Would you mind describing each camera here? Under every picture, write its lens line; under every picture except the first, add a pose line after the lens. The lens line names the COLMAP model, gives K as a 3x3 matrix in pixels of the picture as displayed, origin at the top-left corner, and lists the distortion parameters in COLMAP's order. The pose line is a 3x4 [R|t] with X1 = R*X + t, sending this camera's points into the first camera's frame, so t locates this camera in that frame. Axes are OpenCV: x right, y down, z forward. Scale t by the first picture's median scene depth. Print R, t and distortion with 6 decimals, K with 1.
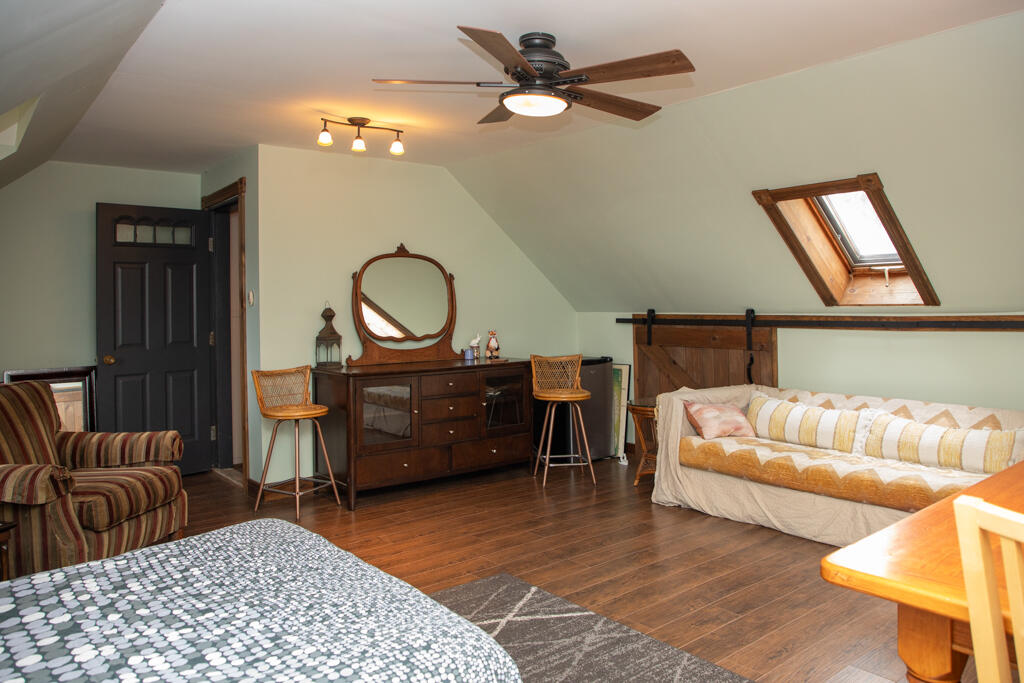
lens RADIAL K [[737.2, 0, 511.8], [0, 737.2, 299.7], [0, 0, 1]] dist [-0.000609, 0.000510]
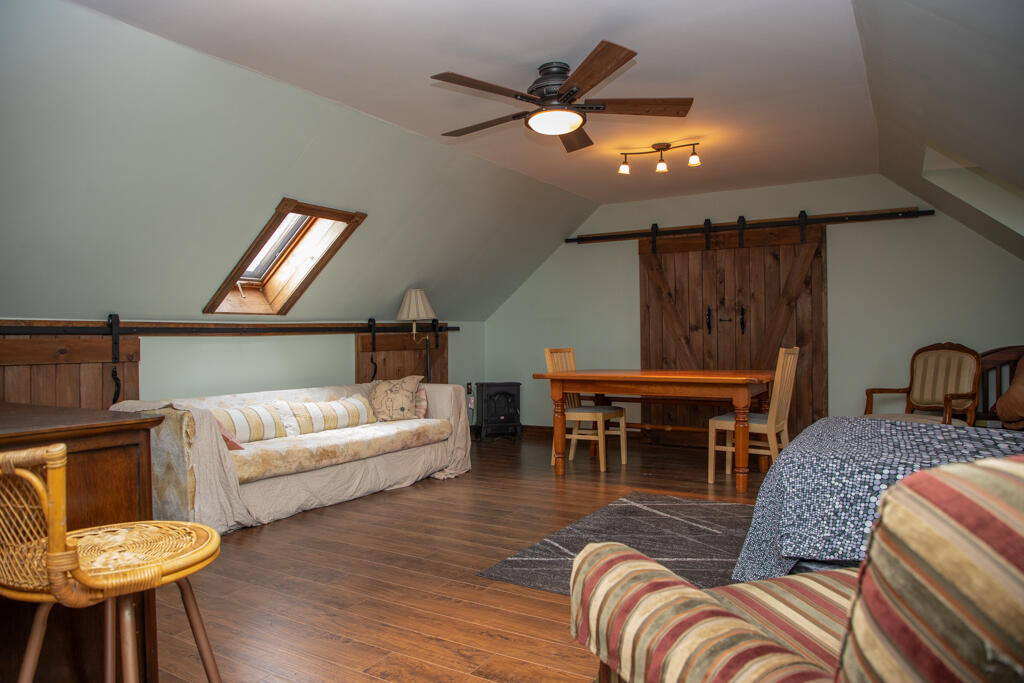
lens RADIAL K [[699.3, 0, 503.9], [0, 699.3, 342.5], [0, 0, 1]] dist [-0.064901, 0.001371]
pose [[-0.335144, 0.011147, 0.942101, -0.664322], [0.010919, 0.999909, -0.007947, 0.066179], [-0.942104, 0.007624, -0.335235, 0.983019]]
